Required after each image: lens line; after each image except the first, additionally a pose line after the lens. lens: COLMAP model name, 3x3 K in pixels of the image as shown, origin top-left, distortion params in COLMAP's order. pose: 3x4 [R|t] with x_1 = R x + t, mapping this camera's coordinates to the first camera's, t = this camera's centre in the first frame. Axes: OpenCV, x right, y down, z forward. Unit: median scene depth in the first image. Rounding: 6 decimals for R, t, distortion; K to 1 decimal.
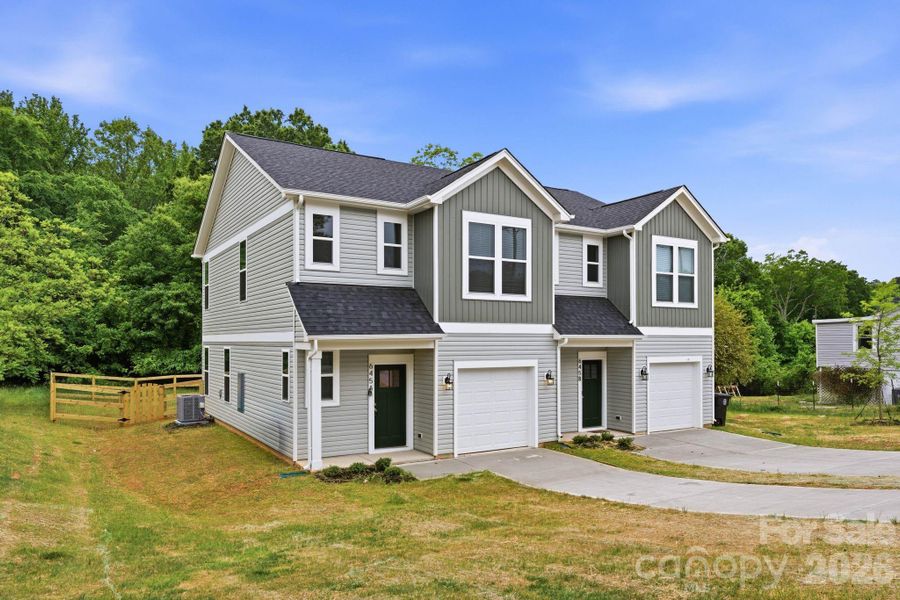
lens RADIAL K [[633.5, 0, 467.0], [0, 633.5, 321.6], [0, 0, 1]] dist [-0.012559, 0.002671]
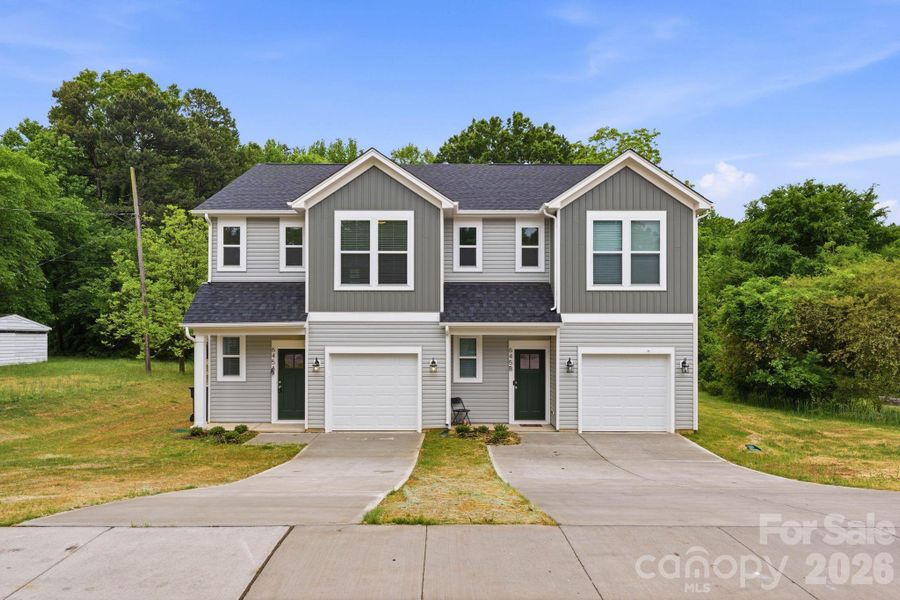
lens RADIAL K [[496.2, 0, 453.8], [0, 496.2, 307.0], [0, 0, 1]] dist [0.002571, 0.000250]
pose [[0.853179, -0.021055, -0.521193, 0.508308], [0.013936, 0.999748, -0.017575, 0.009298], [0.521432, 0.007731, 0.853258, 0.307712]]
